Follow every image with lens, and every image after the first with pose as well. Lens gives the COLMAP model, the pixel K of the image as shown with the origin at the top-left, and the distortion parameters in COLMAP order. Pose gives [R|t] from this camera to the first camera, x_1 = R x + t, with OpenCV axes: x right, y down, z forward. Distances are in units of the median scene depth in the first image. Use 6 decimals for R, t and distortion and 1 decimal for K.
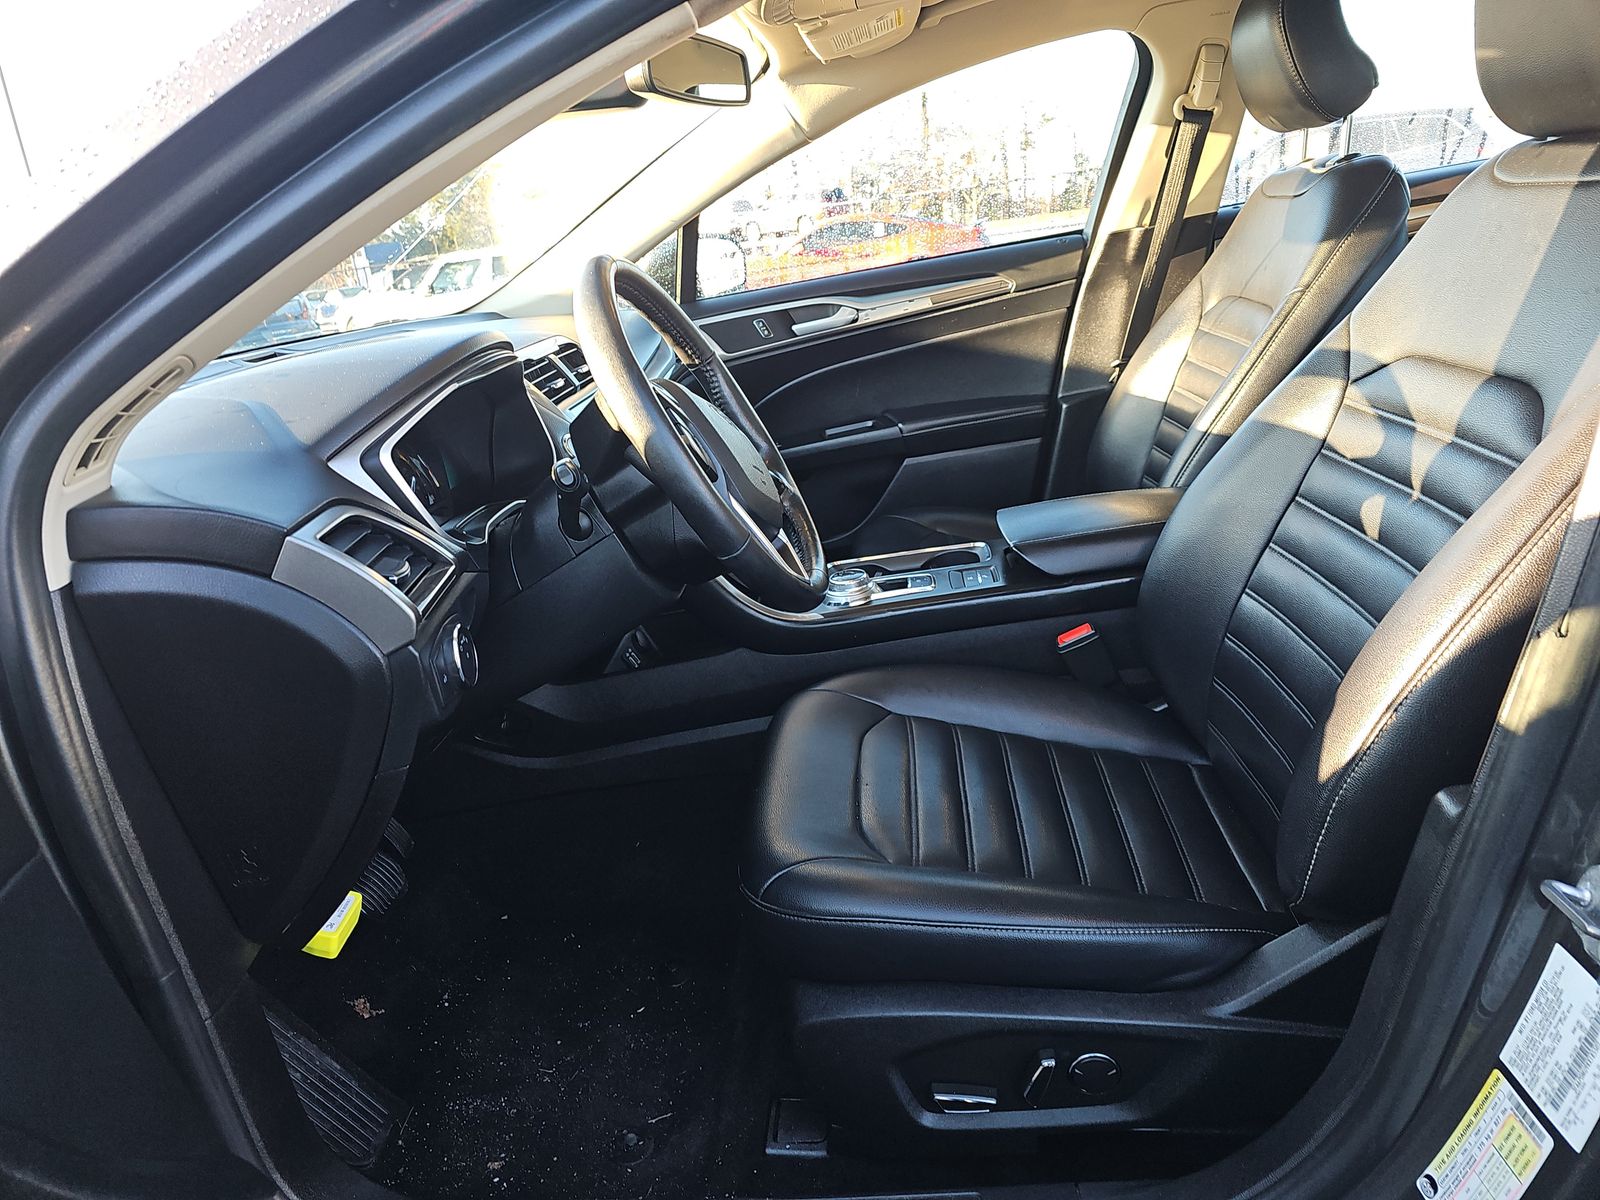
lens RADIAL K [[1055.0, 0, 794.0], [0, 1055.0, 600.5], [0, 0, 1]] dist [0.080923, -0.095459]
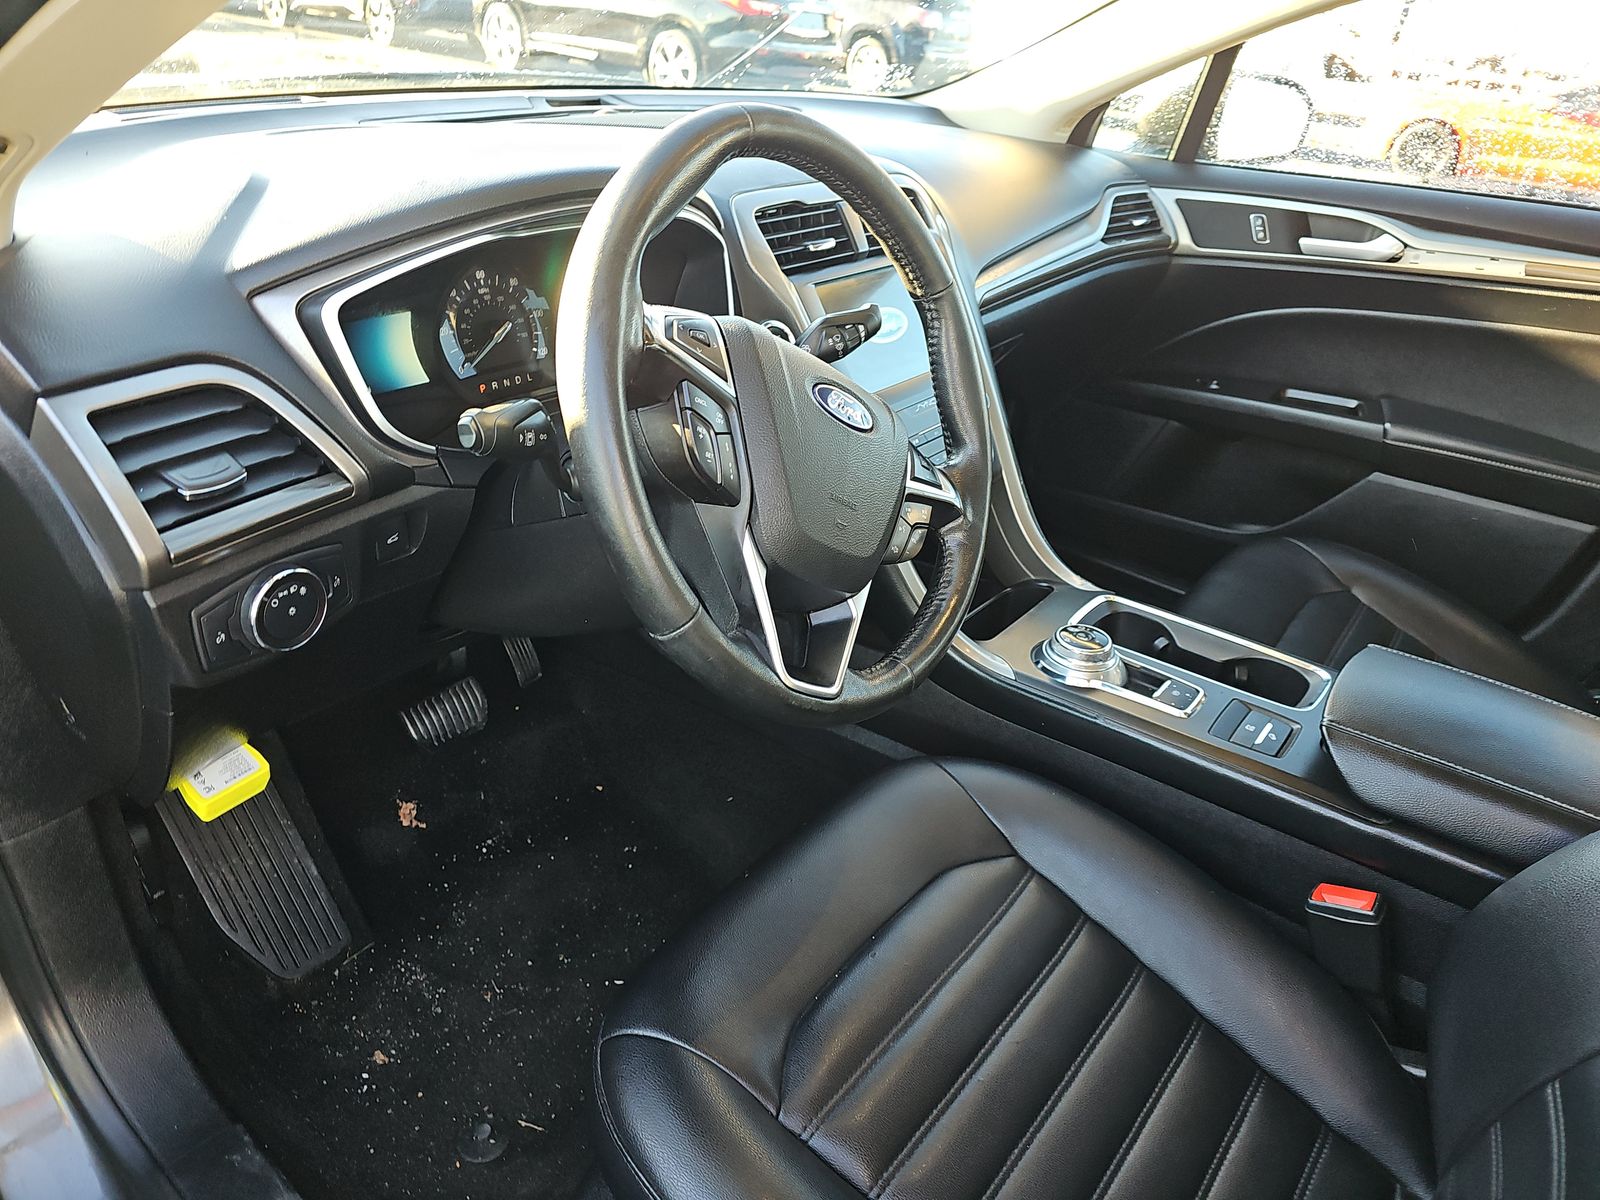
lens RADIAL K [[1055.0, 0, 794.0], [0, 1055.0, 600.5], [0, 0, 1]] dist [0.080923, -0.095459]
pose [[0.814487, 0.442605, -0.375116, 0.106971], [-0.364059, 0.893310, 0.263550, -0.116254], [0.451743, -0.078093, 0.888723, 0.203265]]
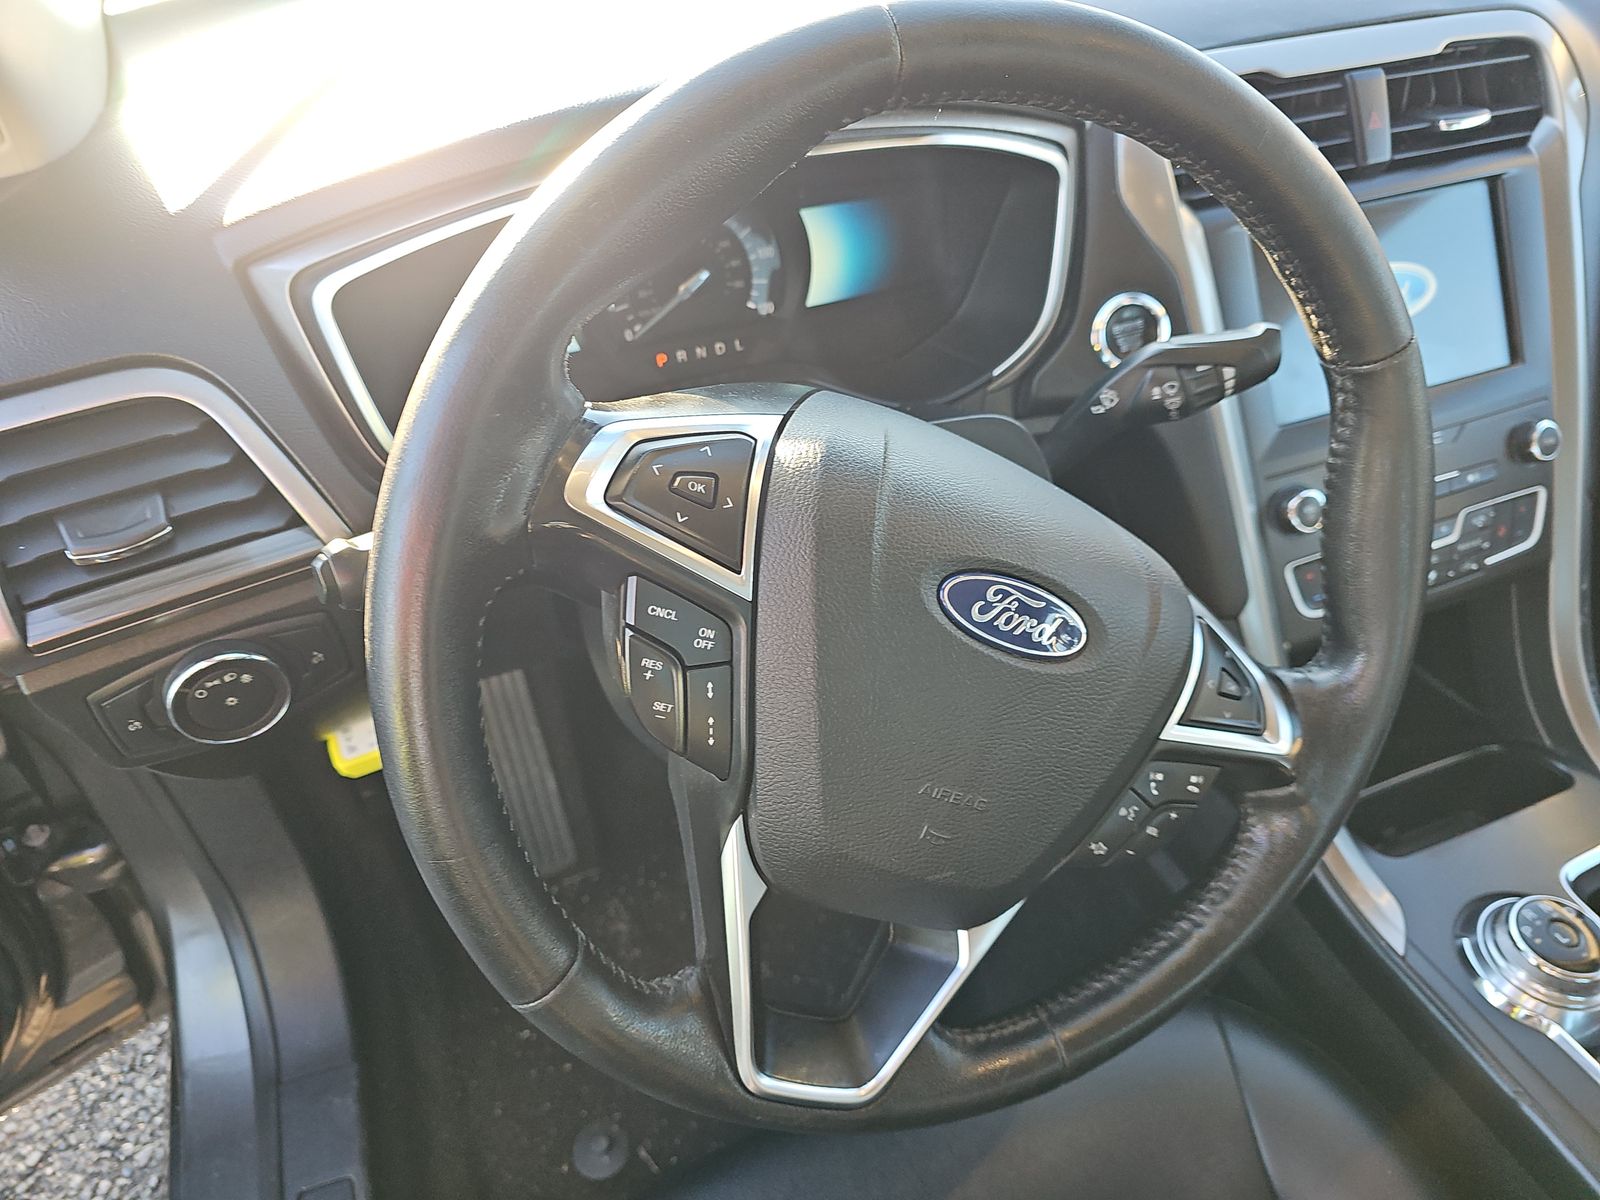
lens RADIAL K [[1057.6, 0, 796.5], [0, 1057.6, 597.0], [0, 0, 1]] dist [0.058657, -0.094943]
pose [[0.434276, 0.697670, -0.569790, 0.046764], [-0.345149, 0.713155, 0.610149, -0.185790], [0.832031, -0.068311, 0.550506, 0.391852]]
